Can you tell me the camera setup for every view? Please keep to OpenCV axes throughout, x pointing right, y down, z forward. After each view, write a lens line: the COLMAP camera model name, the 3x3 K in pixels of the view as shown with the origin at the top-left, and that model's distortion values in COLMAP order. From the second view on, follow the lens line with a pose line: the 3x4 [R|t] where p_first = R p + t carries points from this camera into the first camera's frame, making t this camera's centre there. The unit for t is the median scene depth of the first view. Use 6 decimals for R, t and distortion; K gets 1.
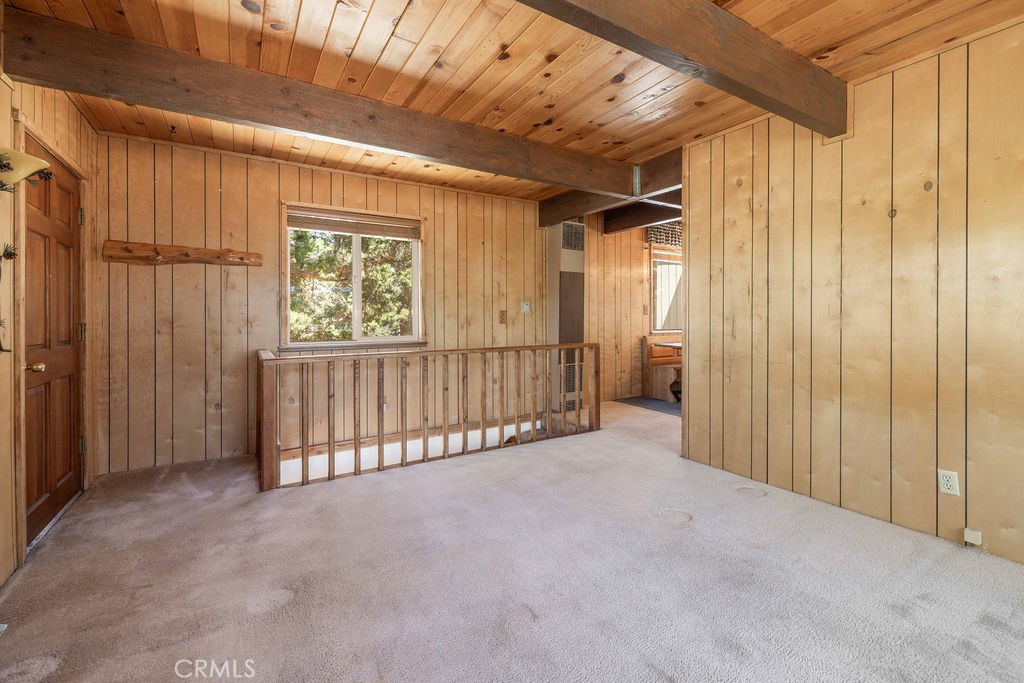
lens RADIAL K [[442.1, 0, 515.6], [0, 442.1, 316.4], [0, 0, 1]] dist [-0.000656, 0.000393]
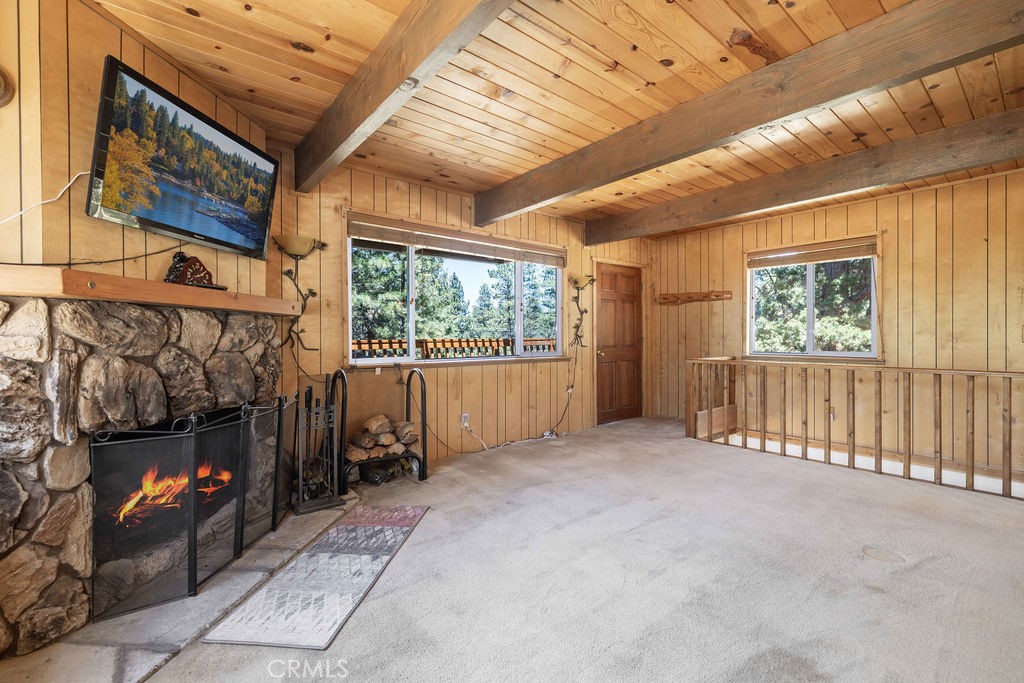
lens RADIAL K [[442.1, 0, 509.9], [0, 442.1, 334.4], [0, 0, 1]] dist [-0.000656, 0.000393]
pose [[0.121638, 0.001090, -0.992574, 0.986968], [0.003367, 0.999993, 0.001511, -0.002787], [0.992569, -0.003526, 0.121633, 0.117258]]
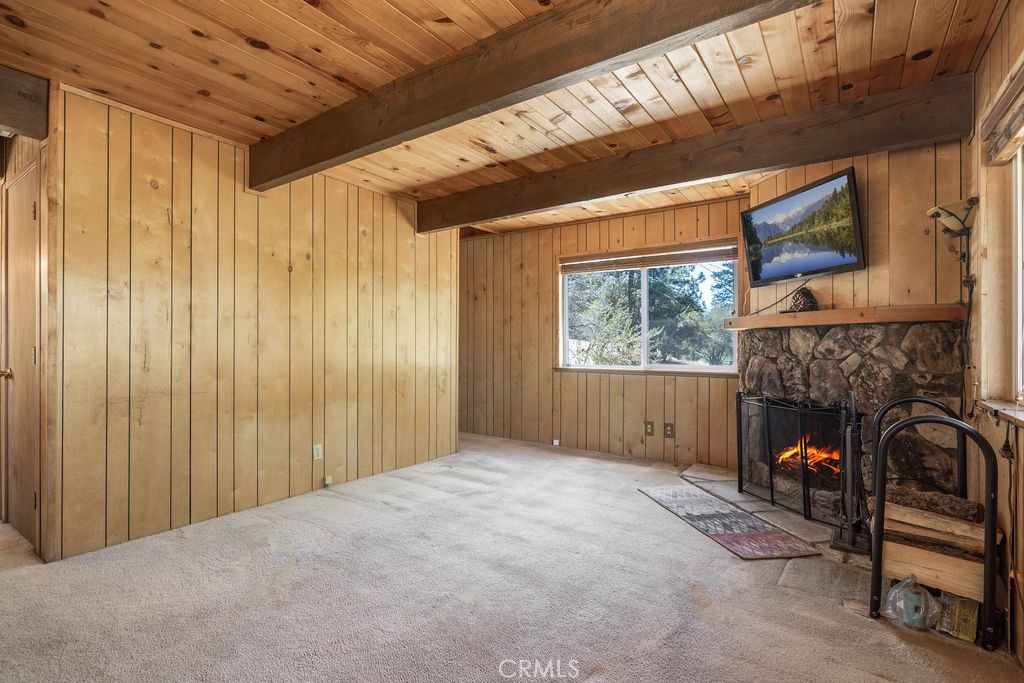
lens RADIAL K [[486.1, 0, 507.6], [0, 486.1, 345.8], [0, 0, 1]] dist [0.002326, 0.000378]
pose [[-0.387750, 0.000221, 0.921765, -0.635017], [-0.003233, 0.999993, -0.001600, 0.002148], [-0.921759, -0.003601, -0.387747, 0.781022]]
